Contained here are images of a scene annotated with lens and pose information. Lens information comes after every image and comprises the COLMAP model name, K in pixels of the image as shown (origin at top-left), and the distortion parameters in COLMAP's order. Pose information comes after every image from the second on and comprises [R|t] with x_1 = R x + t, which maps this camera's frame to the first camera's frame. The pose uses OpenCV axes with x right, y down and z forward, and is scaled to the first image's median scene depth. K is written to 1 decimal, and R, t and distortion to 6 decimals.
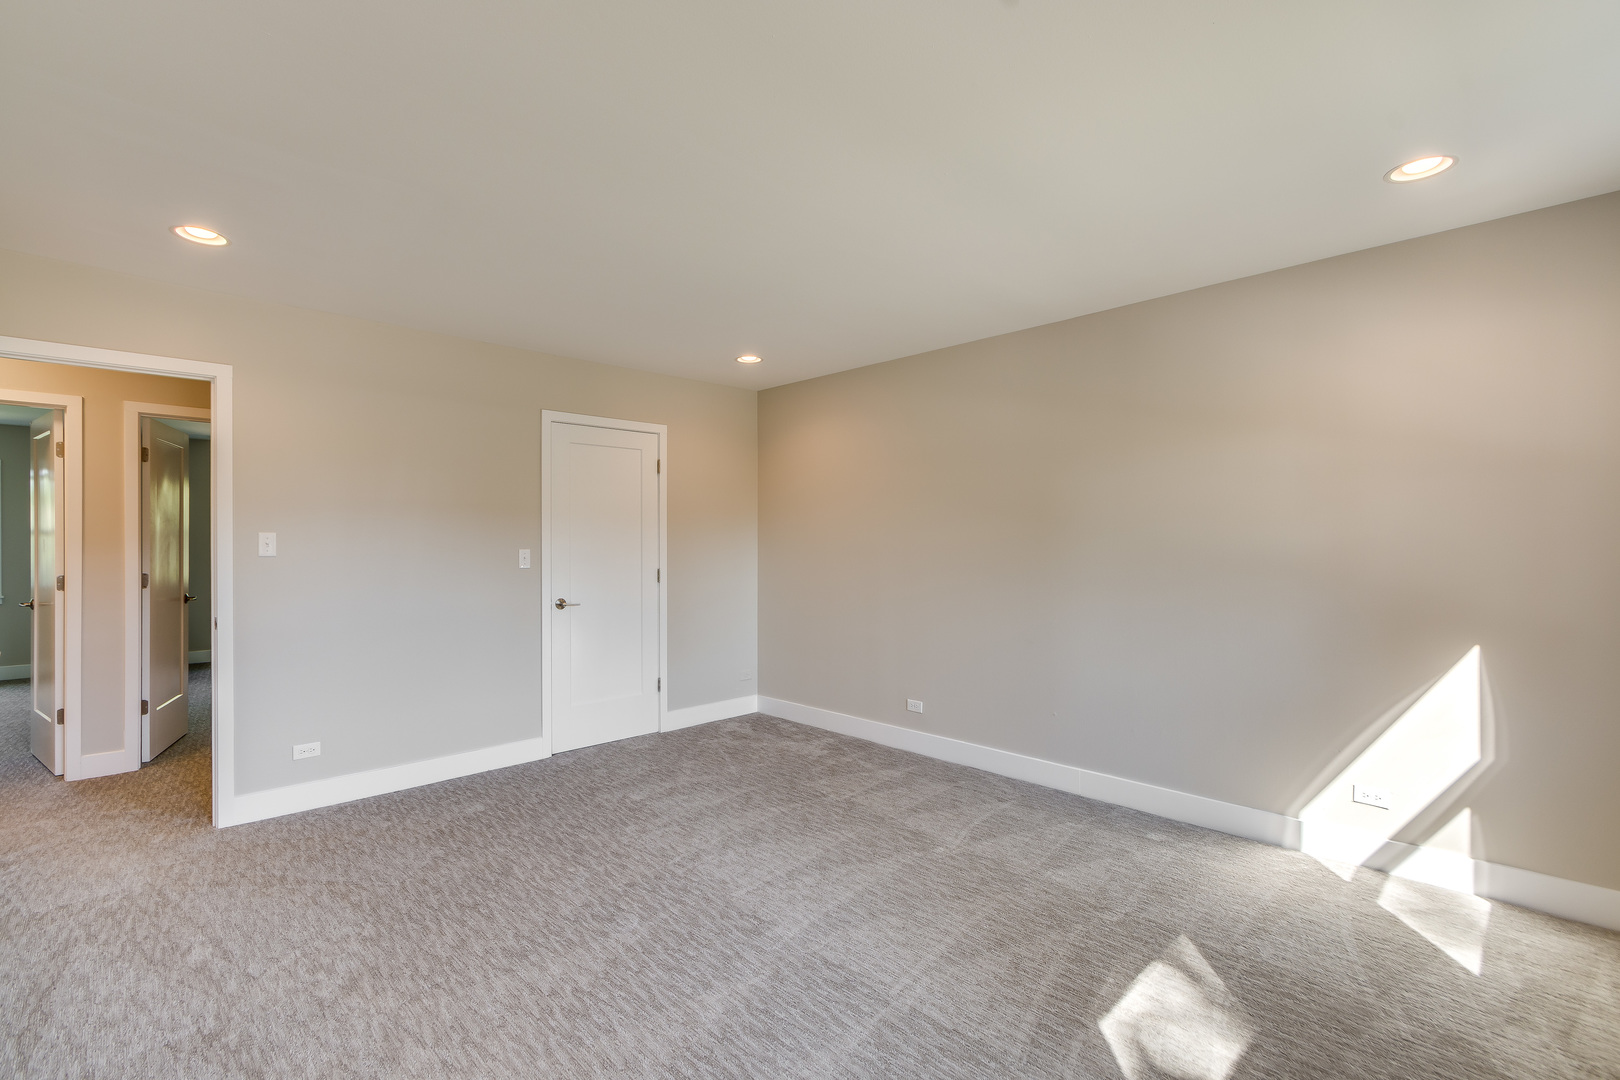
lens RADIAL K [[724.6, 0, 799.6], [0, 724.6, 550.3], [0, 0, 1]] dist [0.003181, -0.000071]
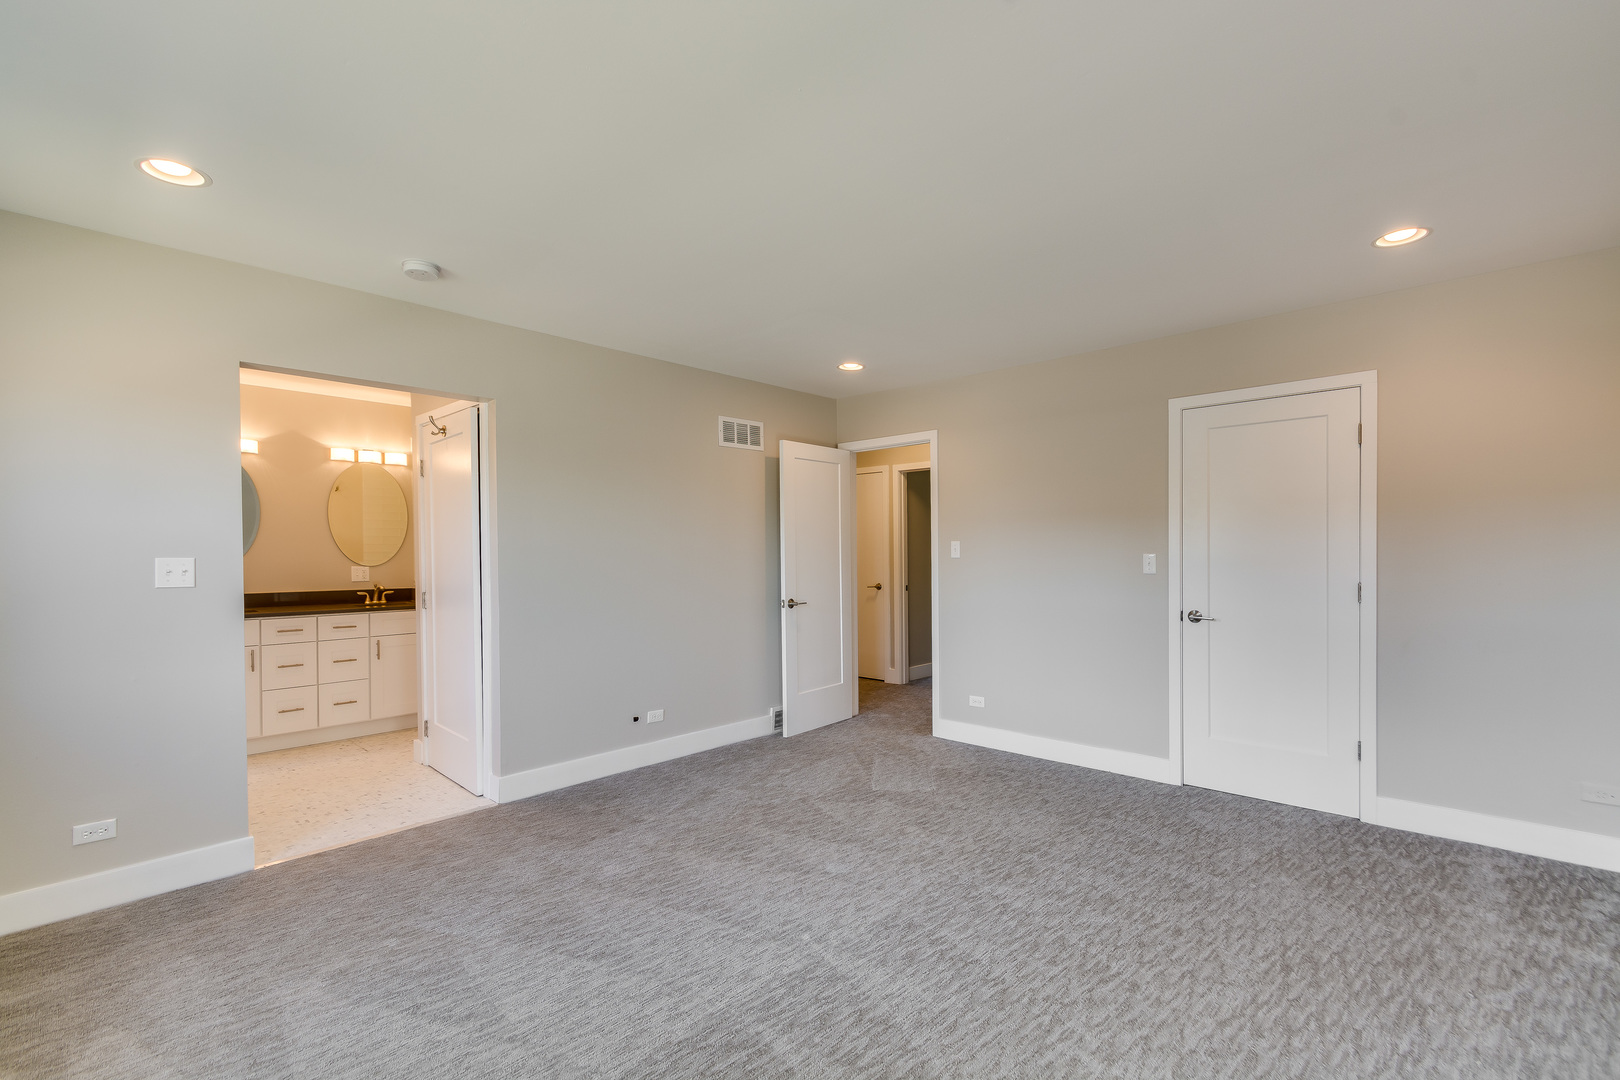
lens RADIAL K [[724.6, 0, 799.6], [0, 724.6, 550.3], [0, 0, 1]] dist [0.003181, -0.000071]
pose [[0.035135, -0.001556, -0.999381, 0.535095], [0.001077, 0.999998, -0.001519, -0.003904], [0.999382, -0.001023, 0.035136, 0.502789]]
